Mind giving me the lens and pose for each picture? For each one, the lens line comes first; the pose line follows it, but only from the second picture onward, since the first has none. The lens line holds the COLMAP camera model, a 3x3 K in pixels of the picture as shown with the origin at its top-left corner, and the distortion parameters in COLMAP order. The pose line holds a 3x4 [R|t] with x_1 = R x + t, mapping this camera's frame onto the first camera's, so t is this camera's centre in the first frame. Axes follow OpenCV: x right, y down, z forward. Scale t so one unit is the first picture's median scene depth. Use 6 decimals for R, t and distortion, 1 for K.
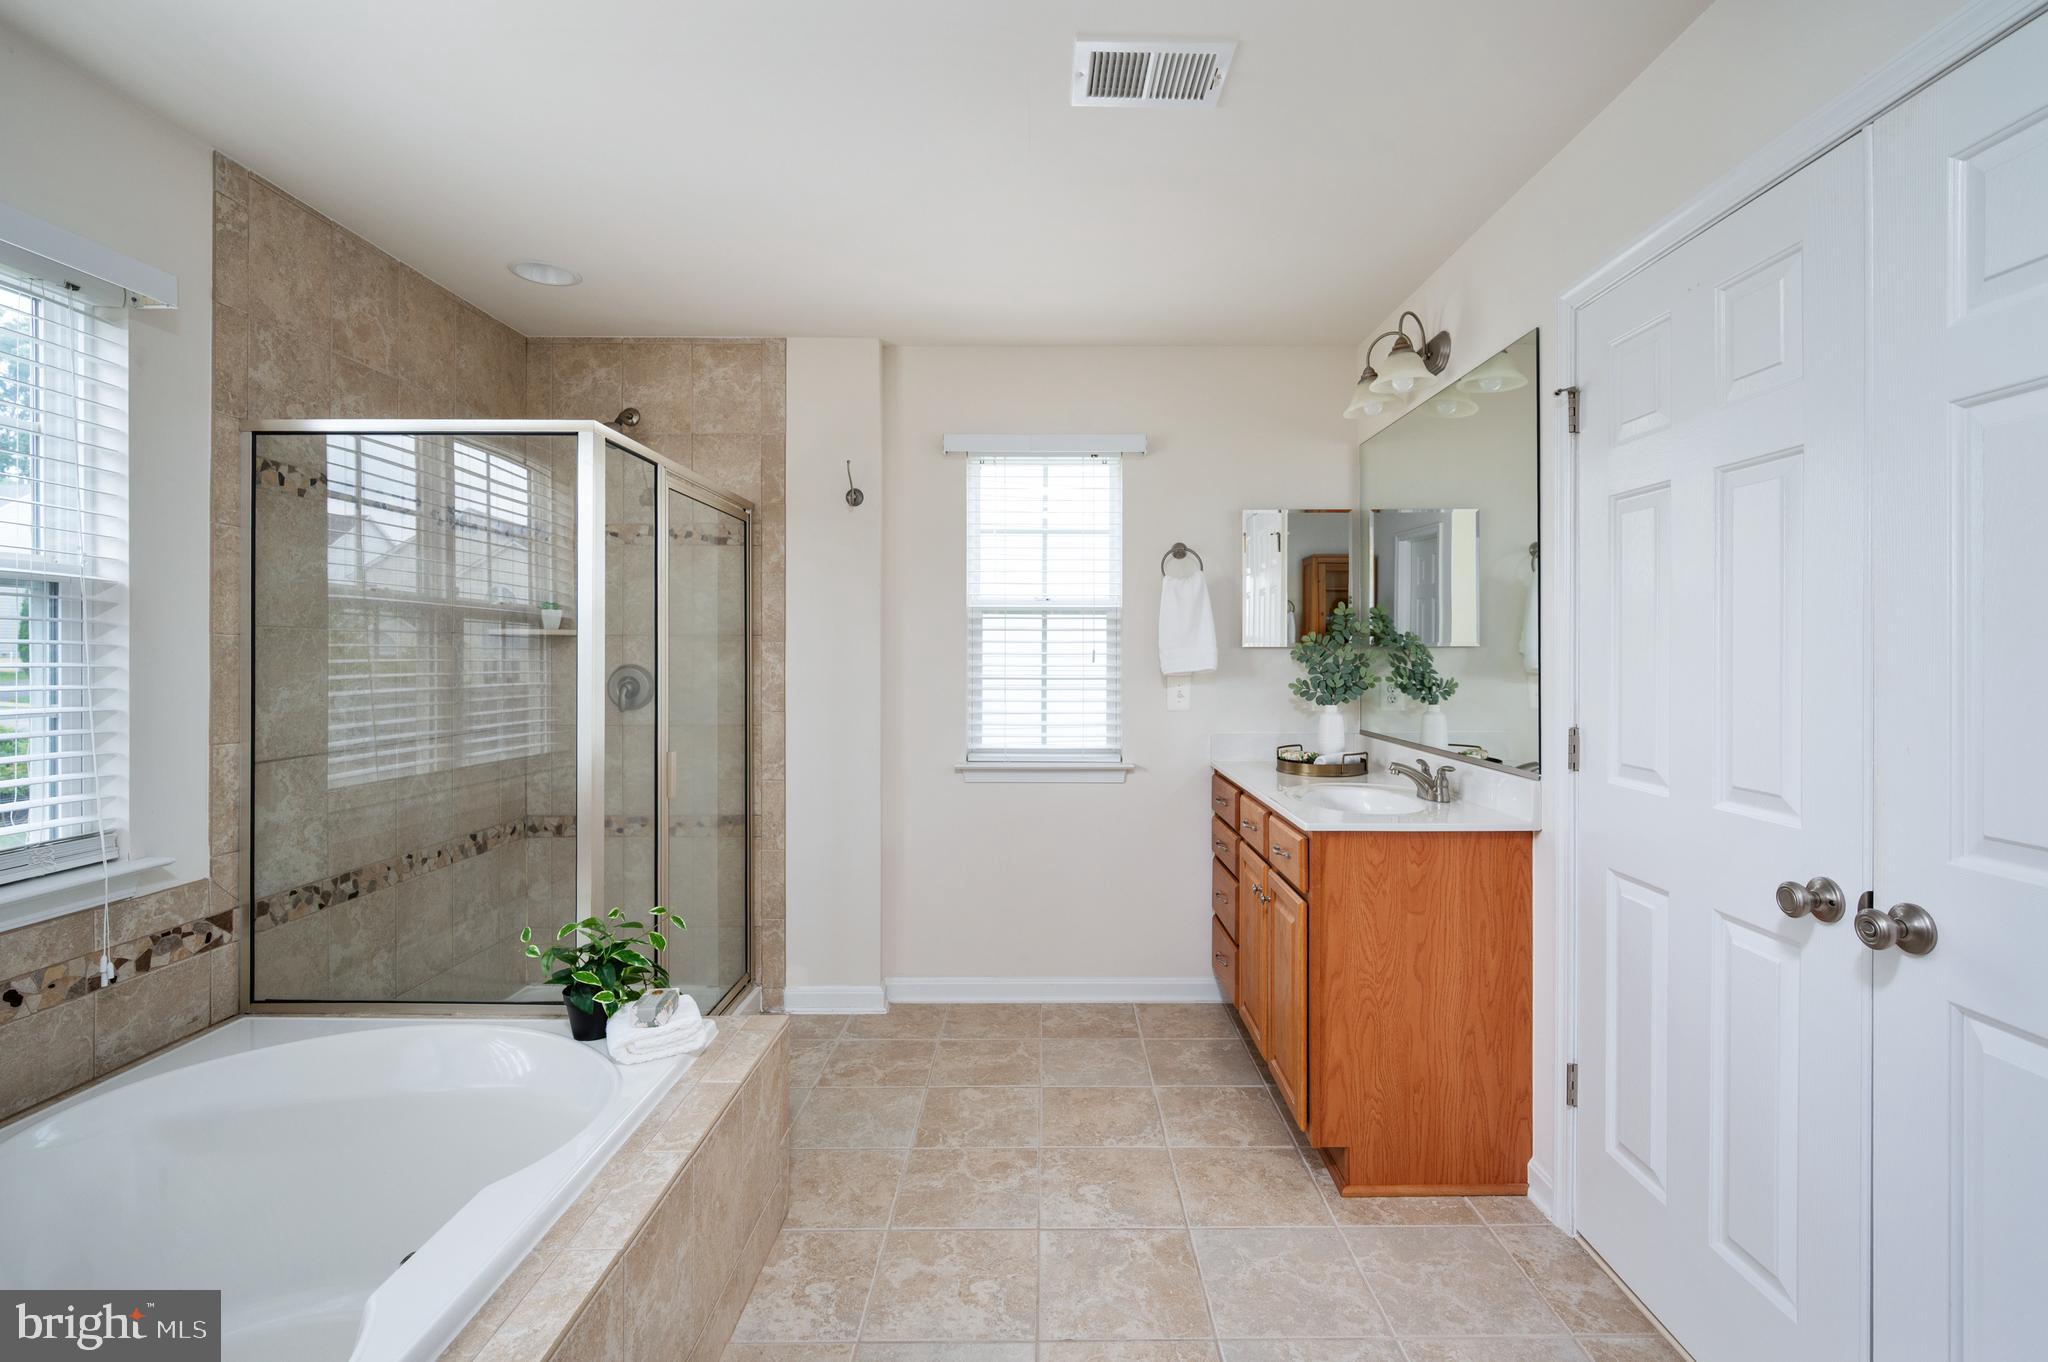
lens RADIAL K [[917.1, 0, 1033.3], [0, 917.1, 646.2], [0, 0, 1]] dist [-0.000482, -0.000116]
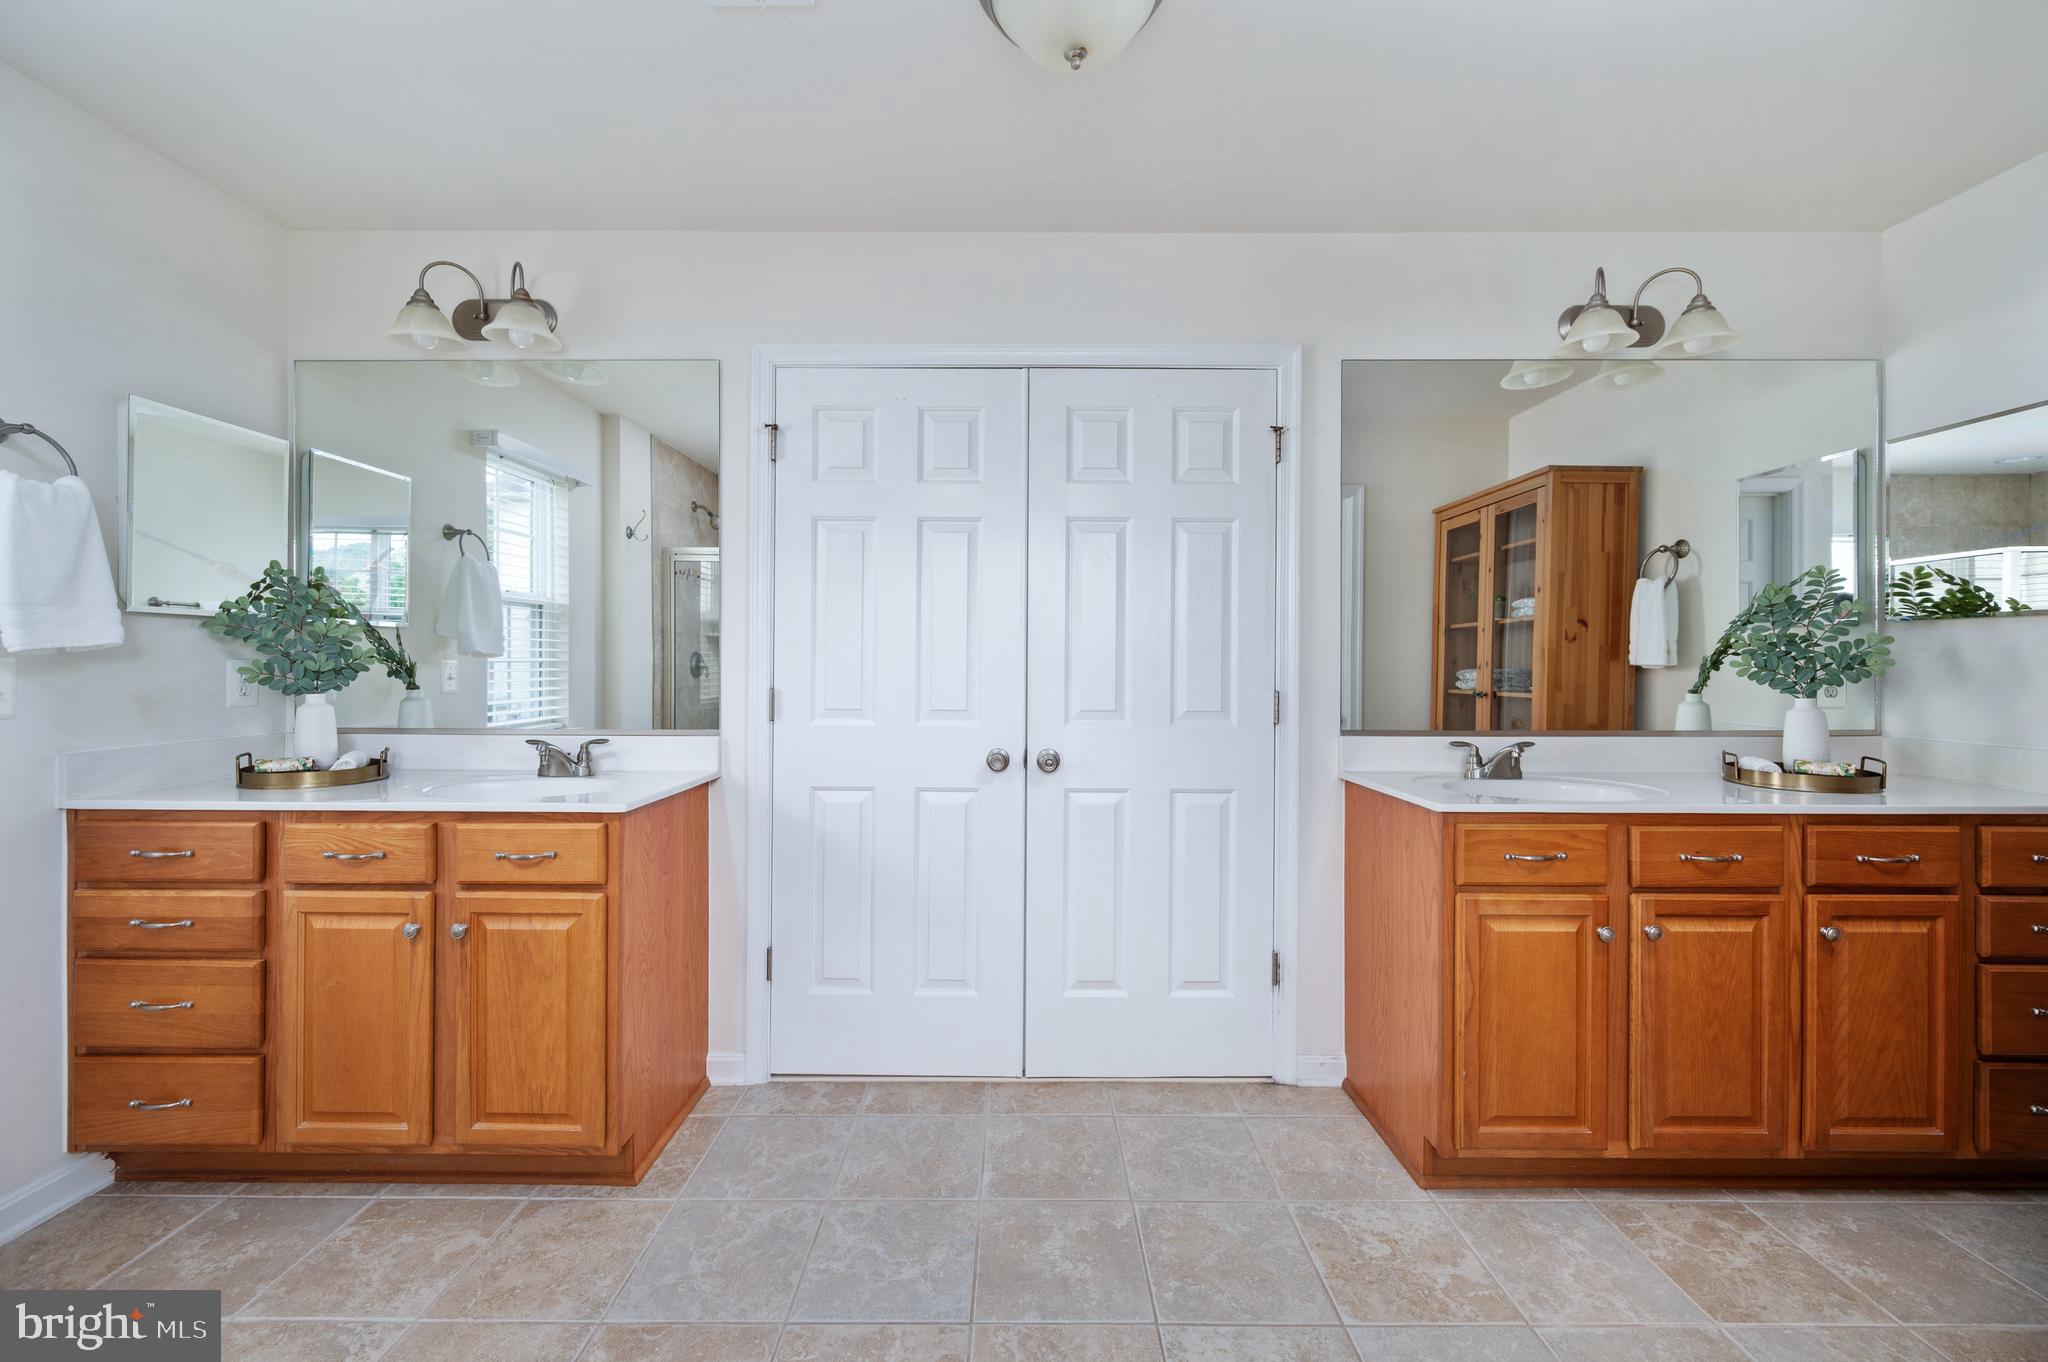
lens RADIAL K [[821.6, 0, 1022.1], [0, 821.6, 669.7], [0, 0, 1]] dist [0.000698, -0.000226]
pose [[-0.004004, -0.007767, 0.999962, -0.538527], [-0.009872, 0.999921, 0.007727, 0.048978], [-0.999943, -0.009841, -0.004081, 0.620414]]
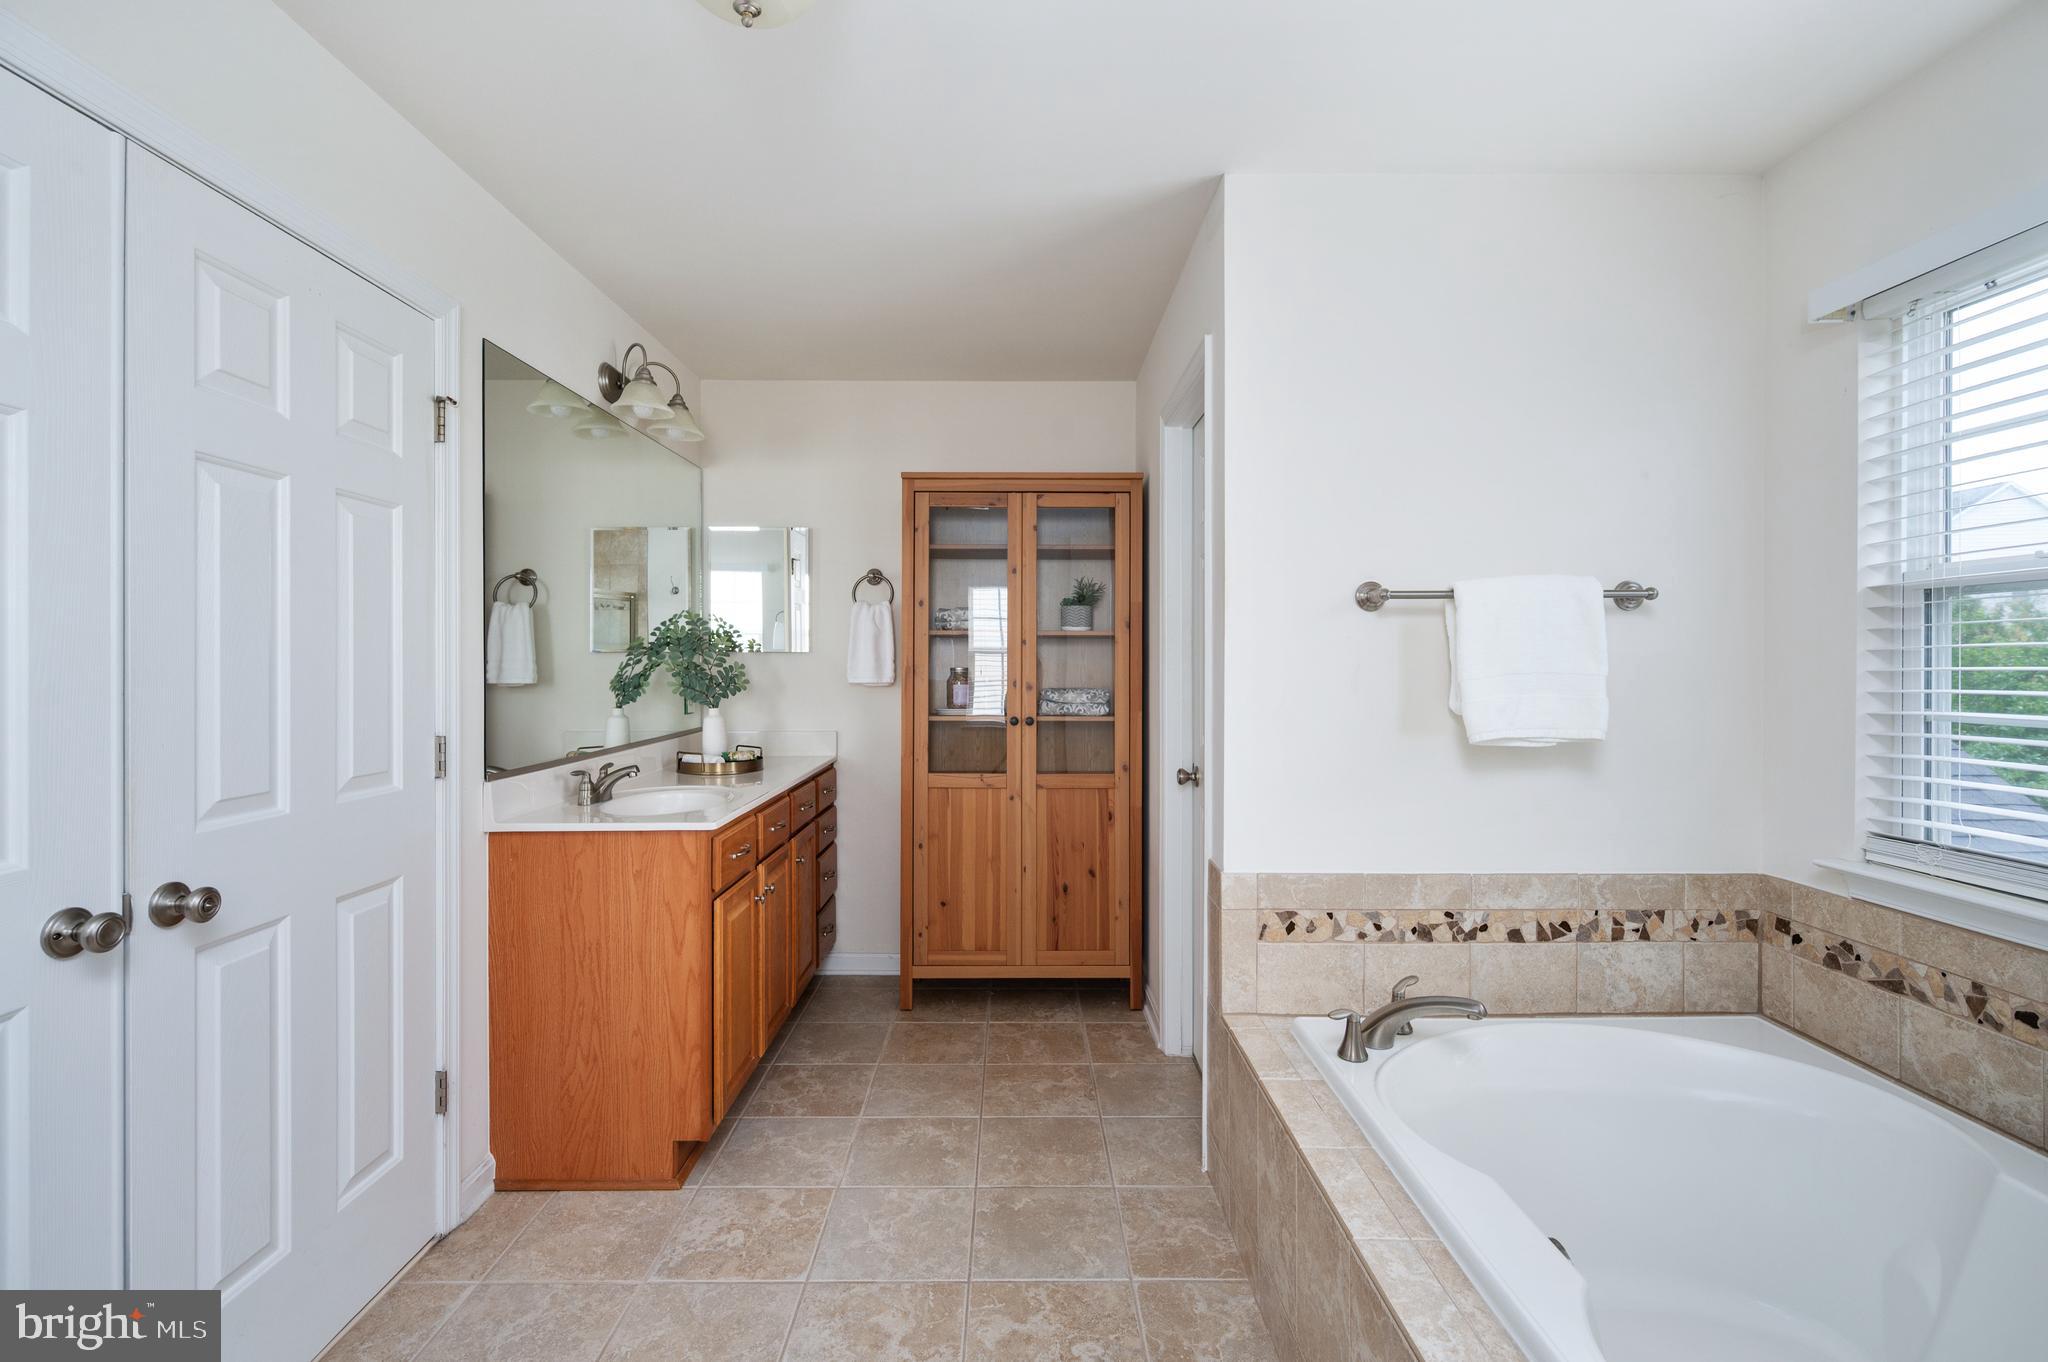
lens RADIAL K [[922.8, 0, 1022.8], [0, 922.8, 674.3], [0, 0, 1]] dist [0.000760, 0.000047]
pose [[-0.999731, 0.000324, -0.023186, -0.034606], [0.000120, 0.999961, 0.008795, 0.010684], [0.023188, 0.008790, -0.999692, 1.235392]]
